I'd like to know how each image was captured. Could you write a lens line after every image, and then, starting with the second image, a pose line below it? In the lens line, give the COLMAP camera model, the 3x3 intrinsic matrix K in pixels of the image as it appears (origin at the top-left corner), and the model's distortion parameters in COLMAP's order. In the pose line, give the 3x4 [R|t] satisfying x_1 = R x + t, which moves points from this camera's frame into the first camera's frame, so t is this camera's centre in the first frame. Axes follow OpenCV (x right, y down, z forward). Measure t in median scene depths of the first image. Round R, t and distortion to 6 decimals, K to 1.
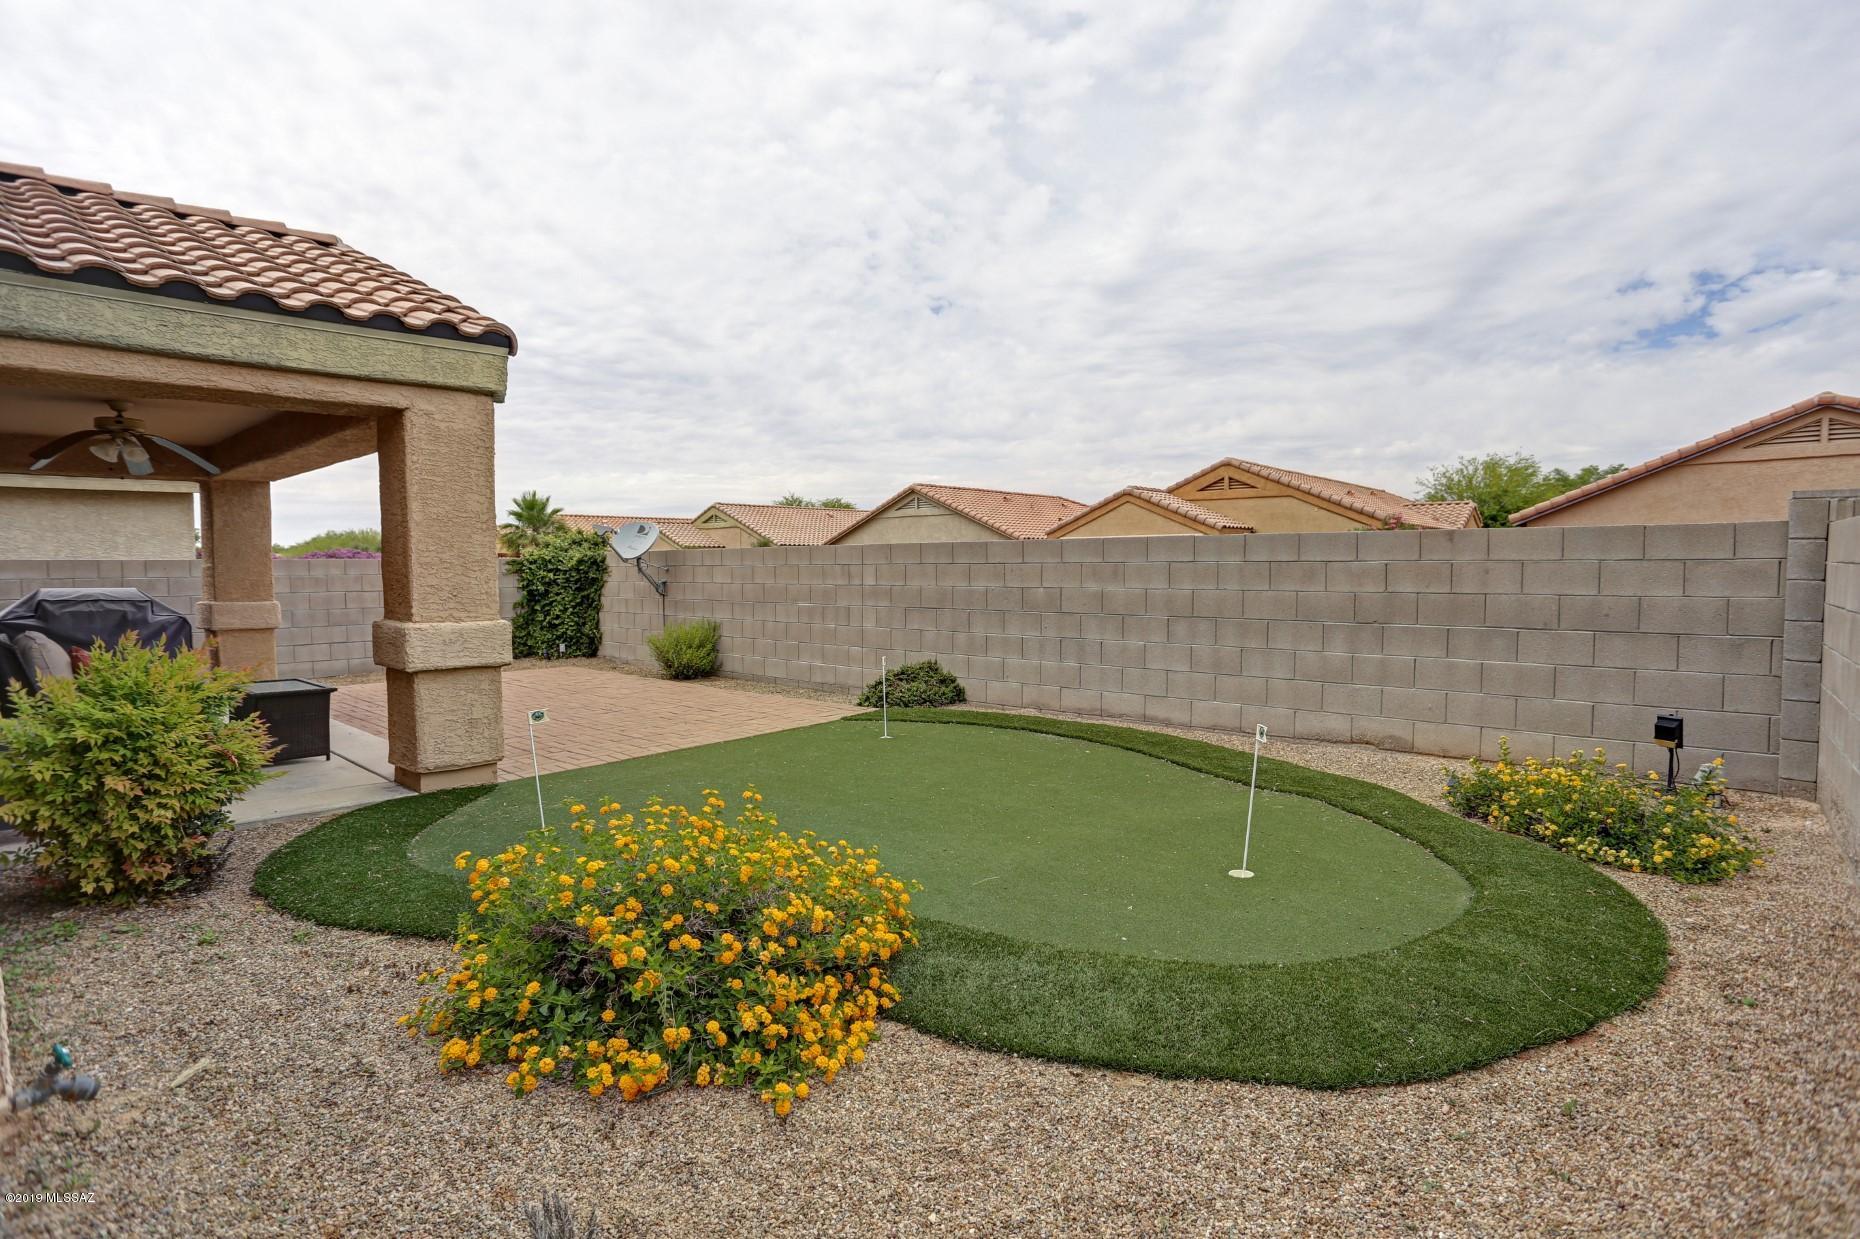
lens RADIAL K [[911.0, 0, 924.9], [0, 911.0, 618.4], [0, 0, 1]] dist [-0.064460, 0.023651]
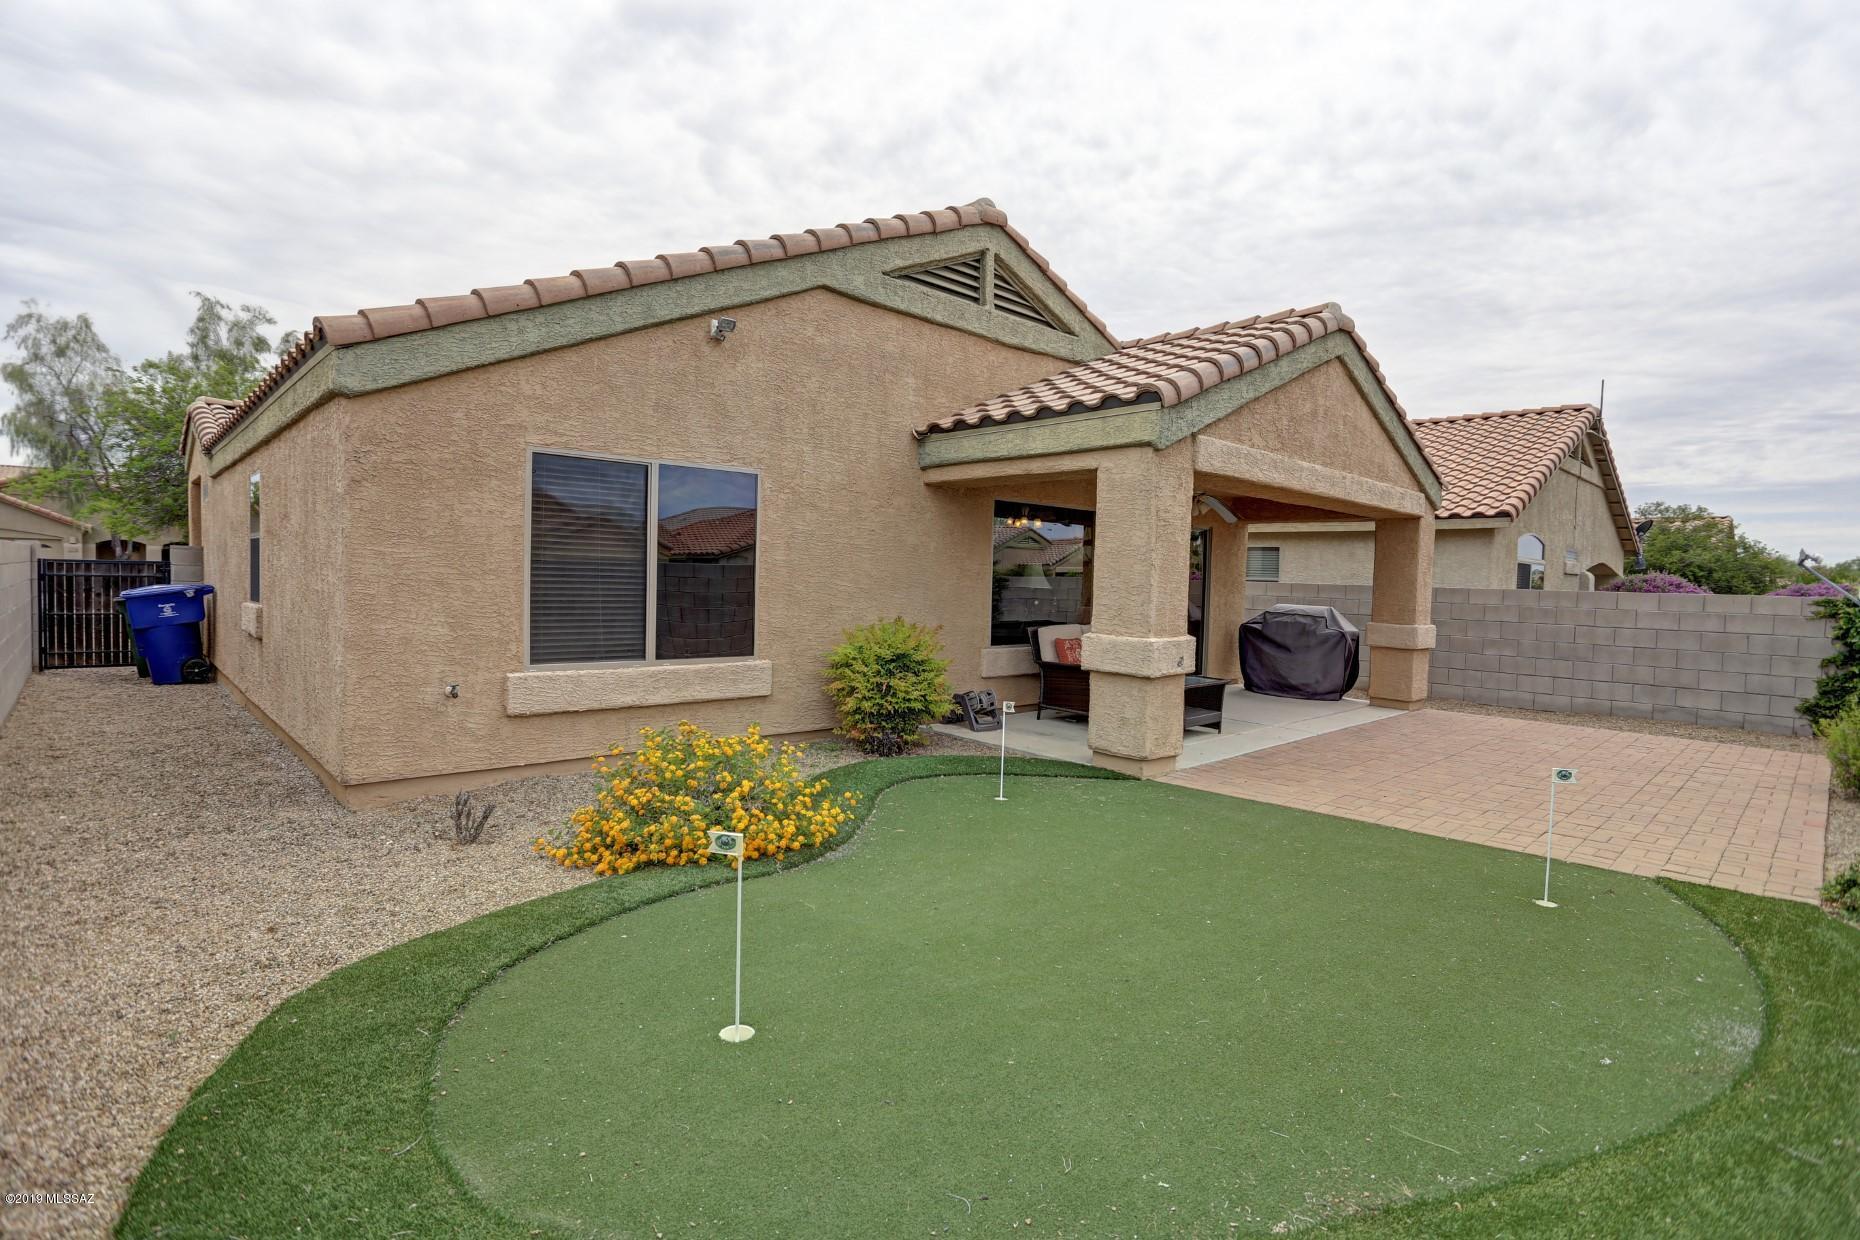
lens RADIAL K [[911.0, 0, 923.5], [0, 911.0, 616.1], [0, 0, 1]] dist [-0.064460, 0.023651]
pose [[-0.066754, 0.046031, -0.996707, 0.421241], [-0.085612, 0.994987, 0.051685, -0.036833], [0.994090, 0.088780, -0.062478, 0.464603]]
